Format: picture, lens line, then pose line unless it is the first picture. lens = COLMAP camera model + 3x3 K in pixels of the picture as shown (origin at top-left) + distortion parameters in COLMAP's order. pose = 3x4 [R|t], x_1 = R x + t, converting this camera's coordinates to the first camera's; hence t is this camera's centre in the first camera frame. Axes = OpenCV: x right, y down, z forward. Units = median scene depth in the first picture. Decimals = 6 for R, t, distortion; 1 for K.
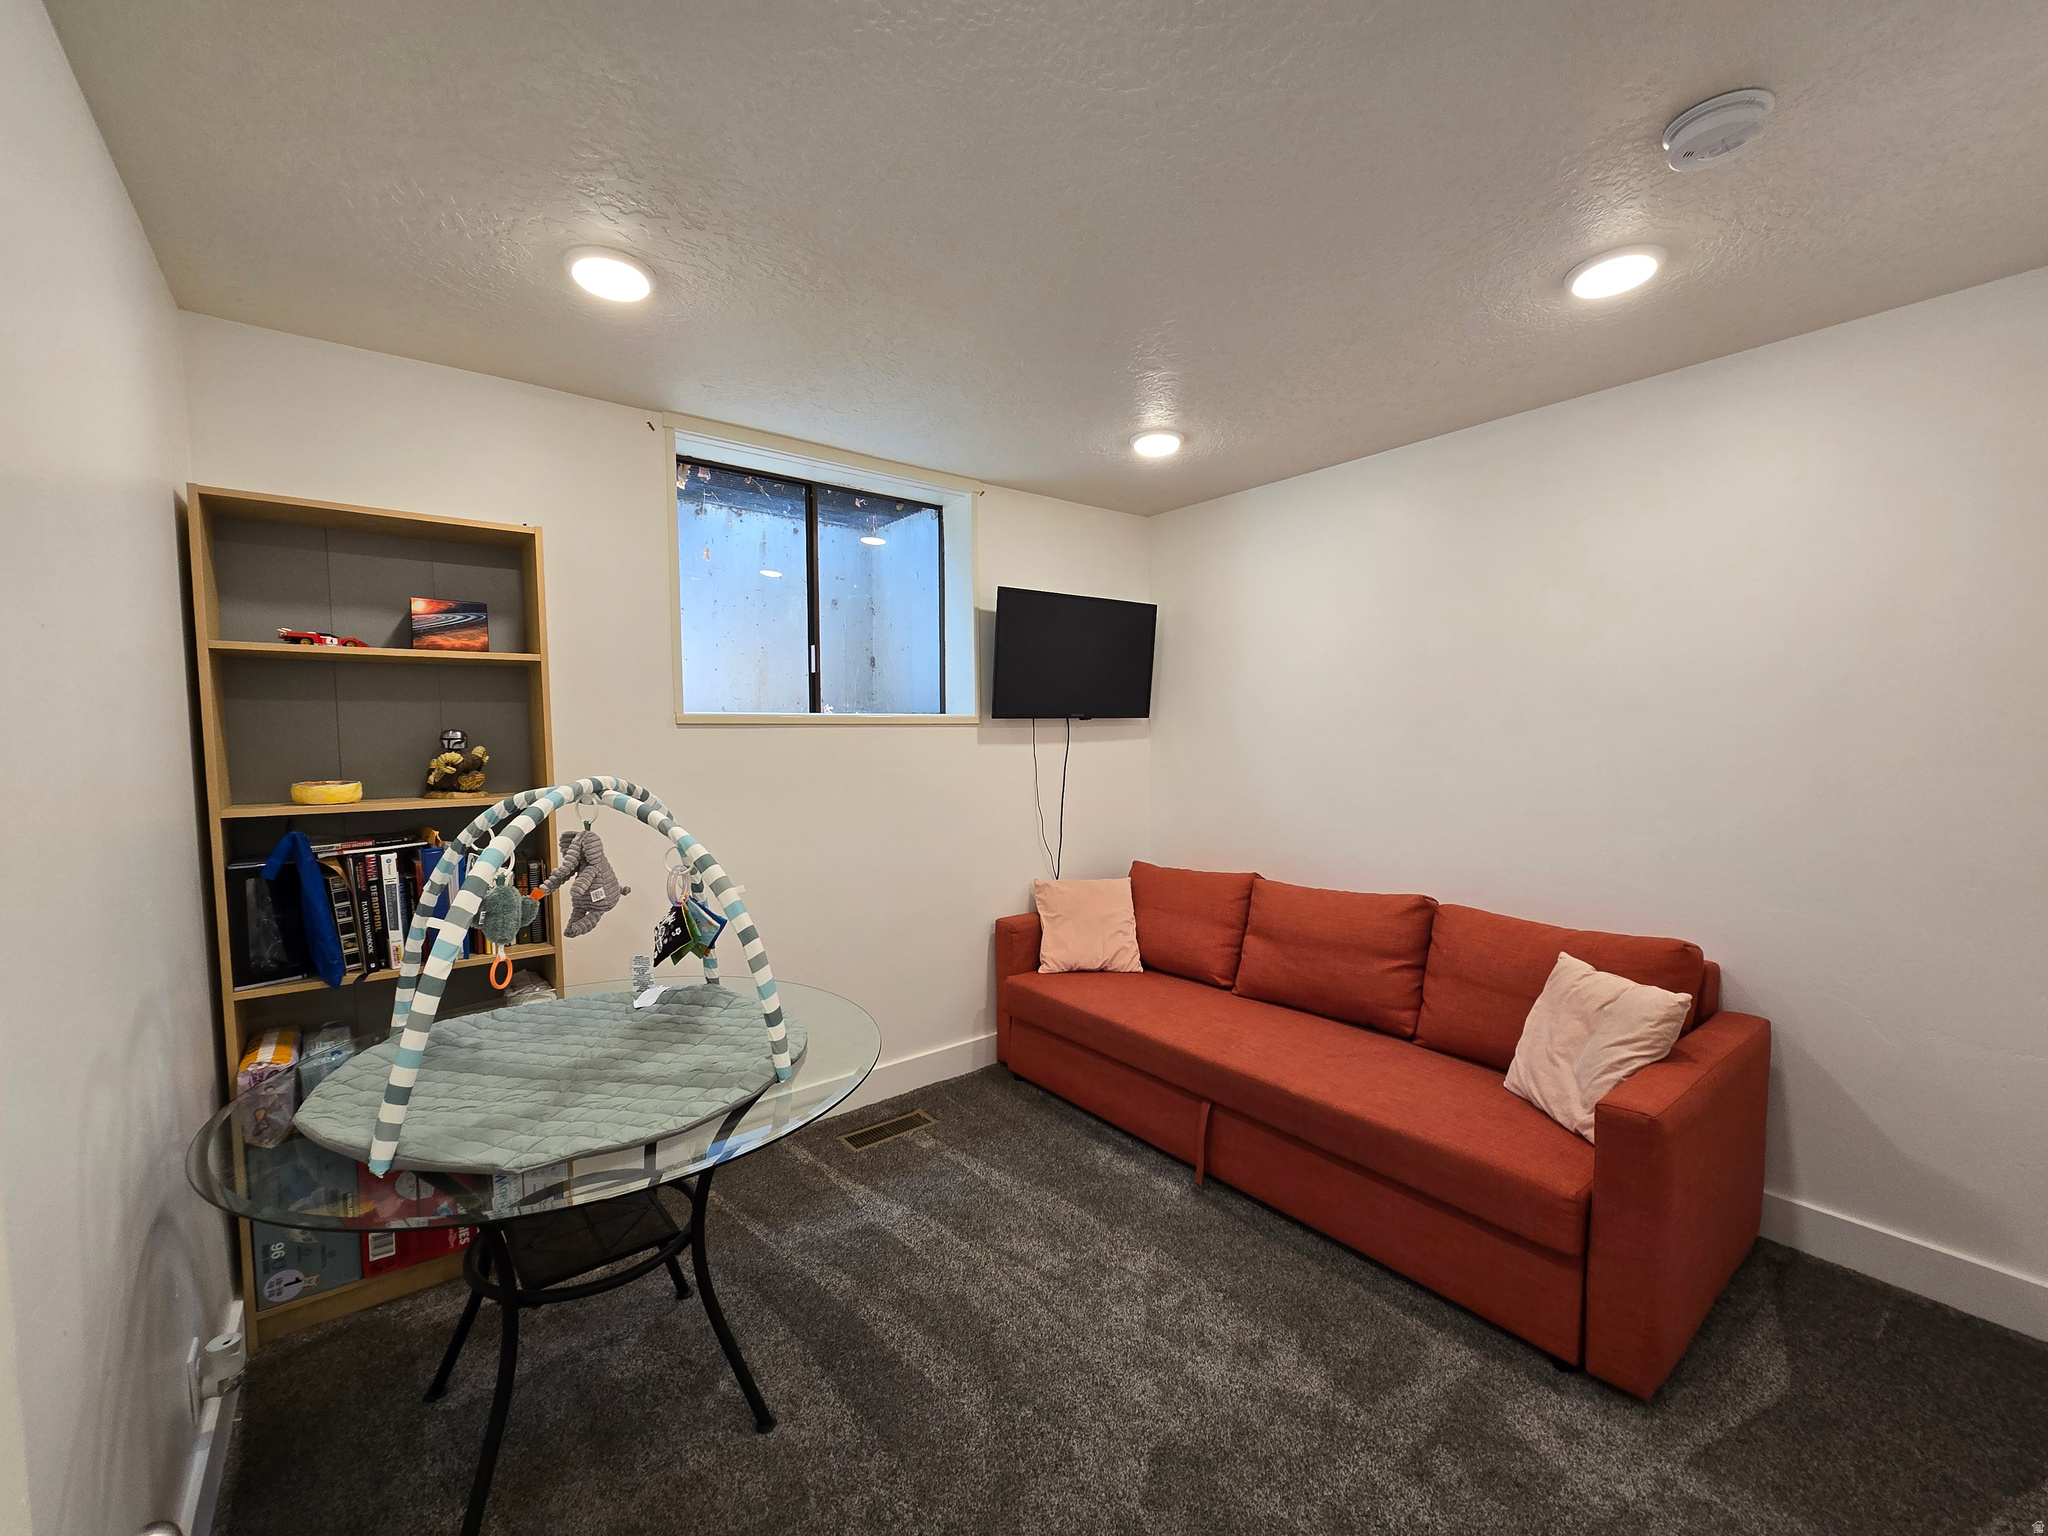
lens RADIAL K [[834.3, 0, 1013.8], [0, 834.3, 785.5], [0, 0, 1]] dist [-0.010797, 0.003039]
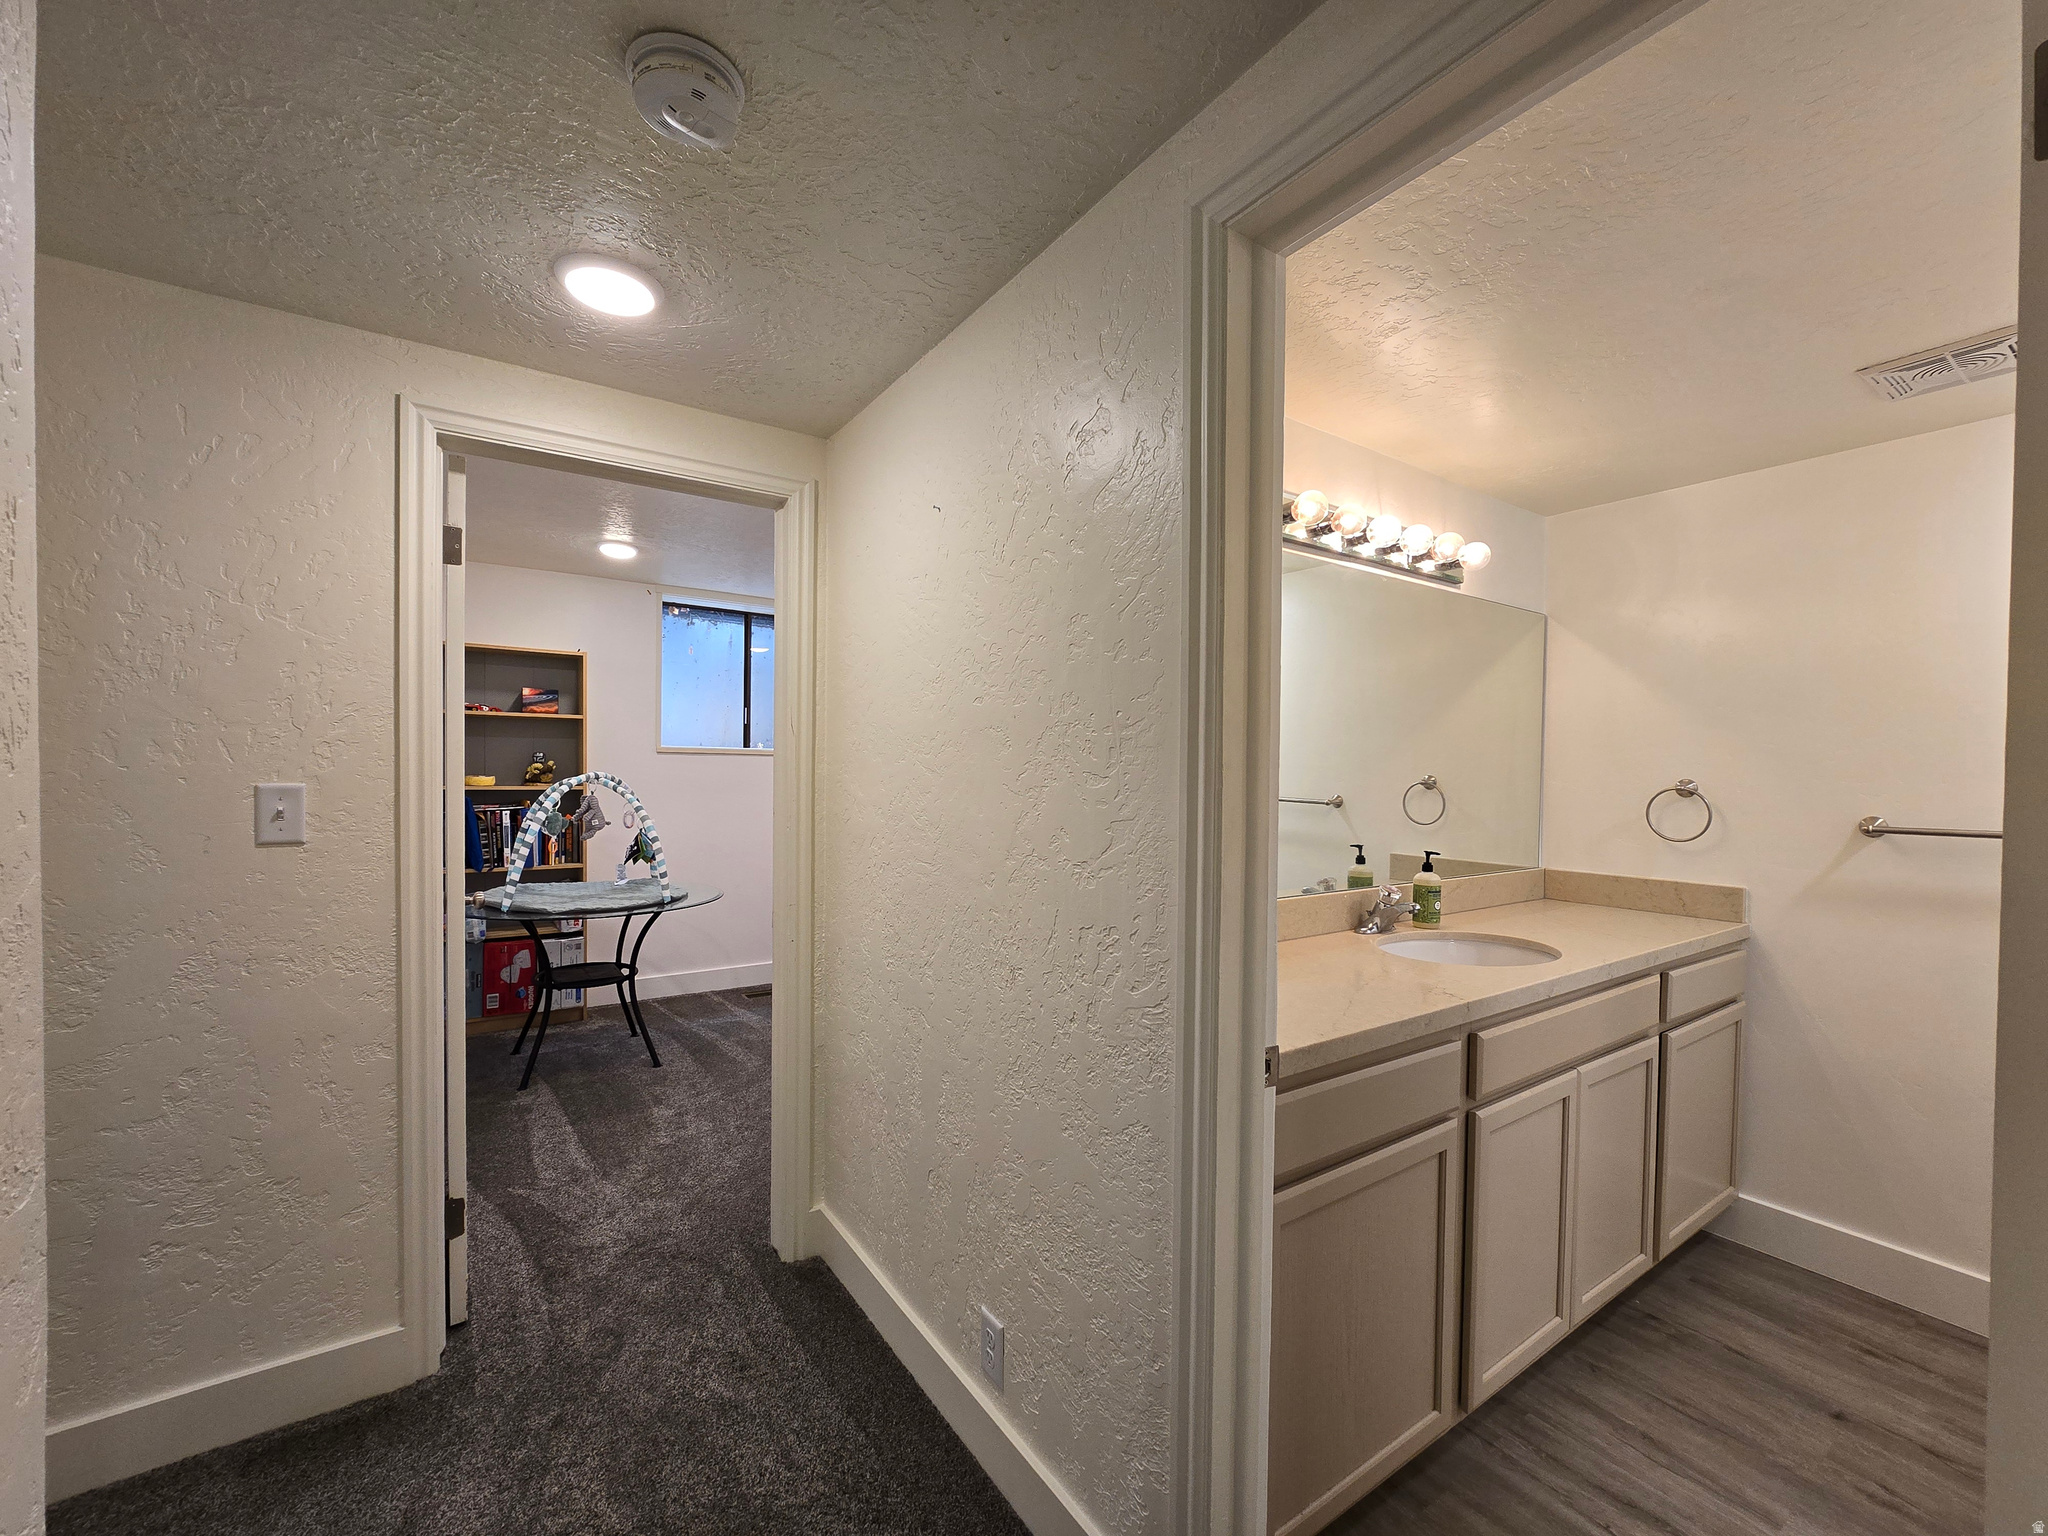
lens RADIAL K [[834.3, 0, 1022.5], [0, 834.3, 785.2], [0, 0, 1]] dist [-0.010797, 0.003039]
pose [[0.997733, 0.021809, -0.063669, 0.662717], [-0.024874, 0.998550, -0.047747, 0.084962], [0.062536, 0.049223, 0.996828, -0.989099]]
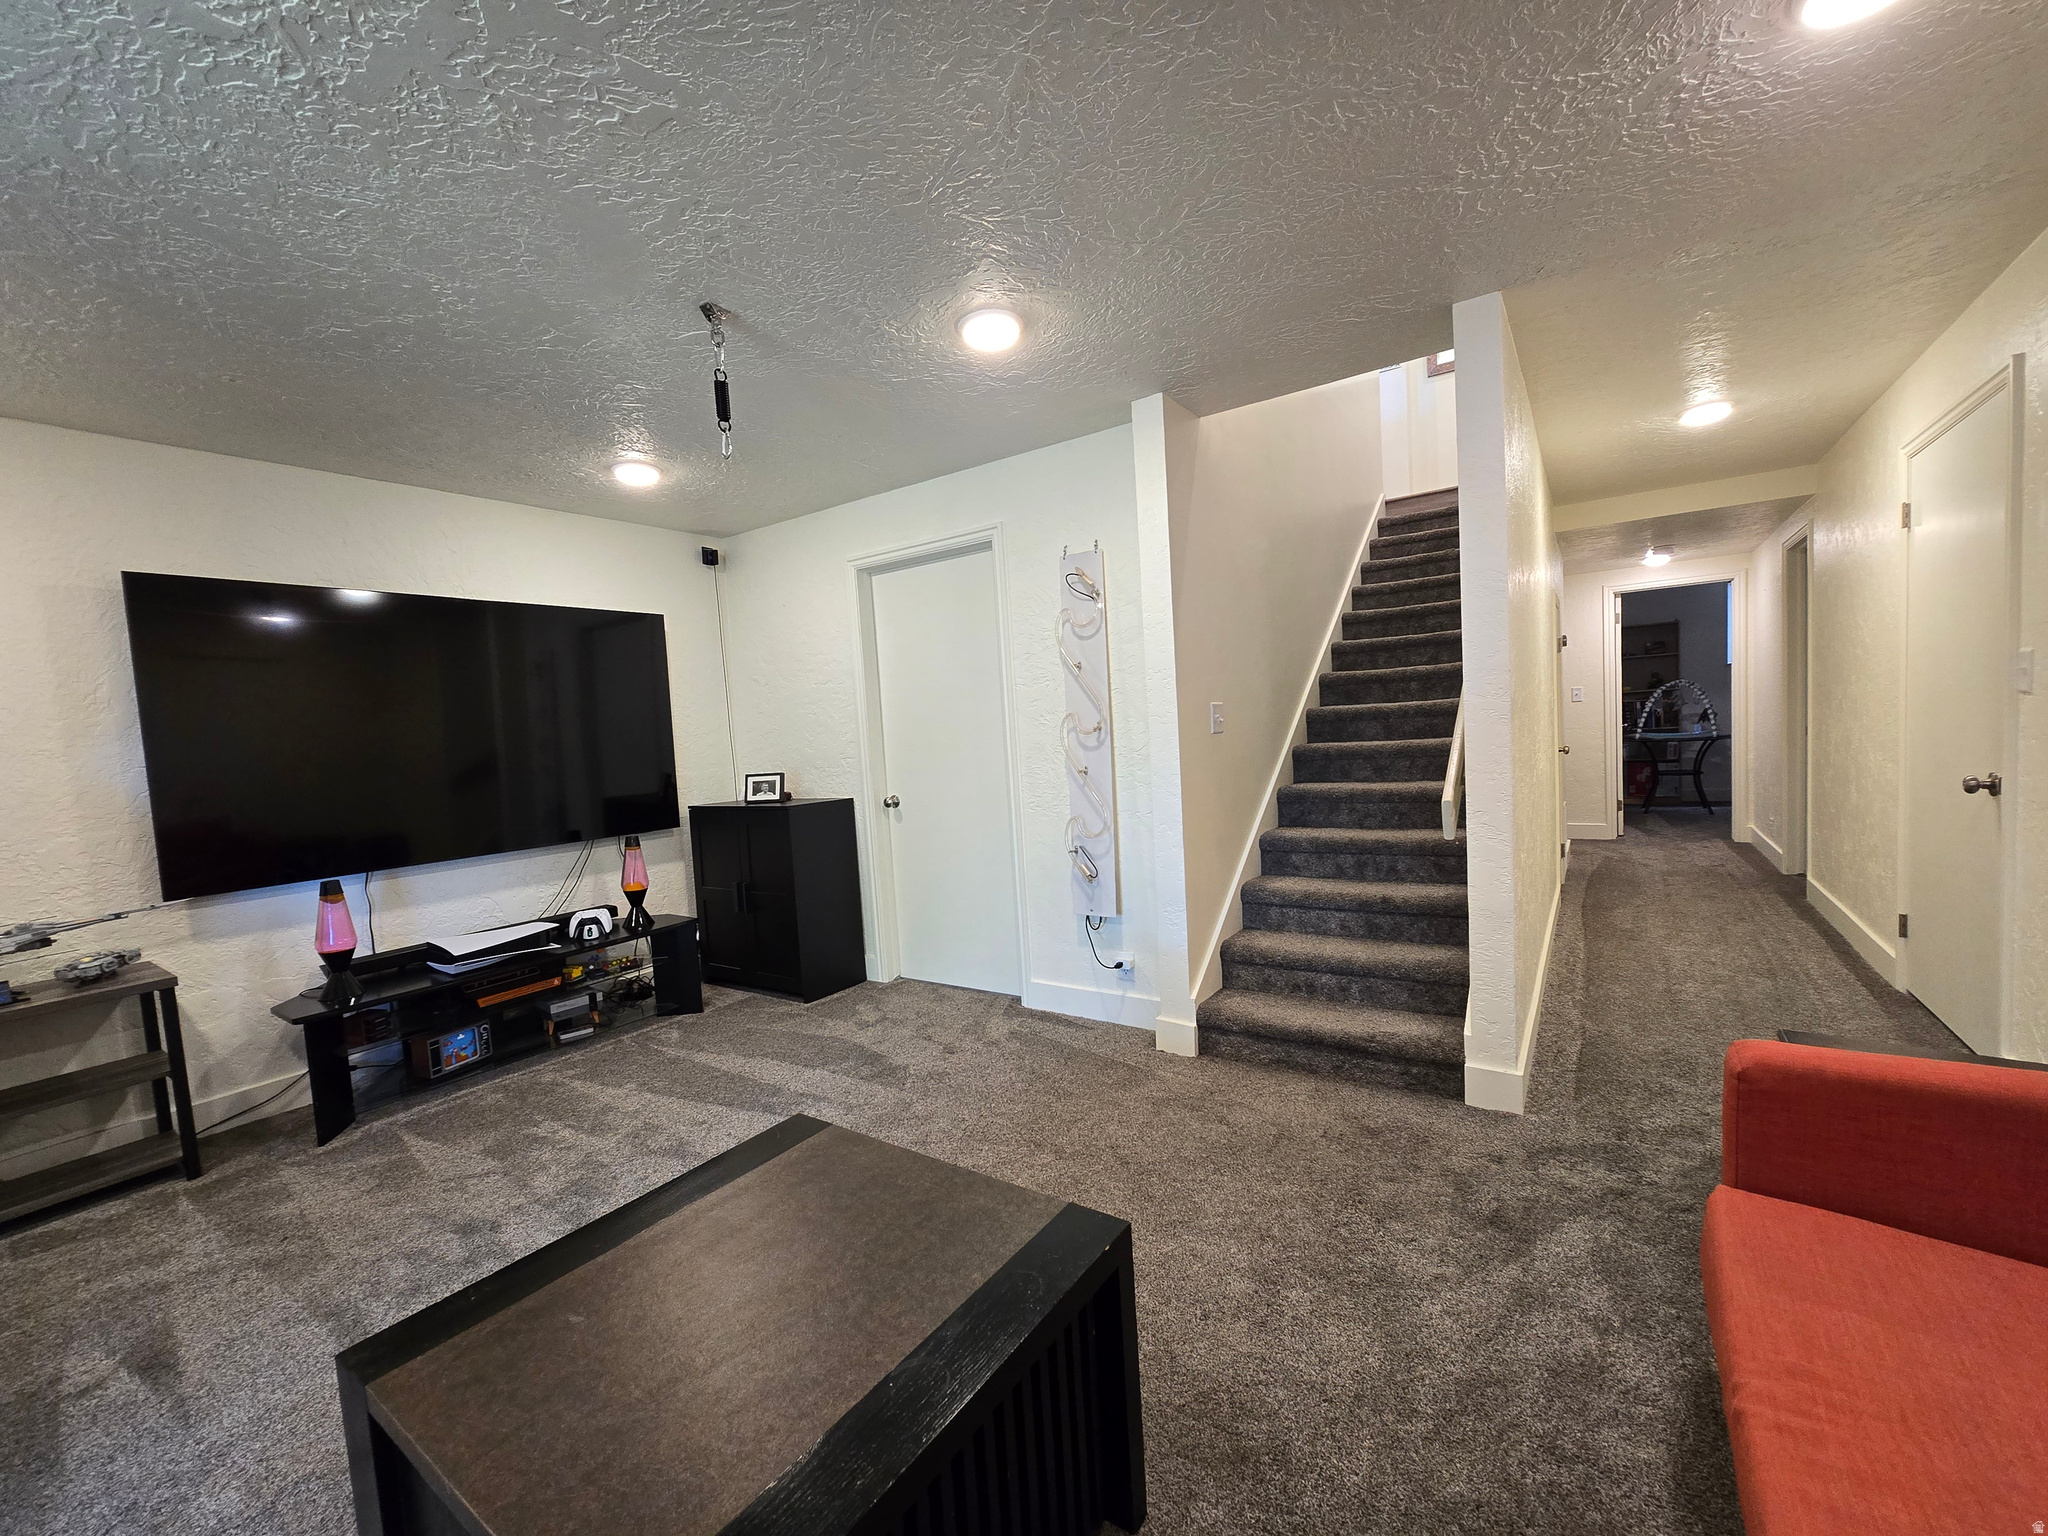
lens RADIAL K [[834.3, 0, 1027.8], [0, 834.3, 776.6], [0, 0, 1]] dist [-0.010797, 0.003039]
pose [[0.301847, 0.054377, -0.951804, 2.655105], [-0.008025, 0.998482, 0.054499, 0.280769], [0.953323, -0.008812, 0.301825, -3.650463]]
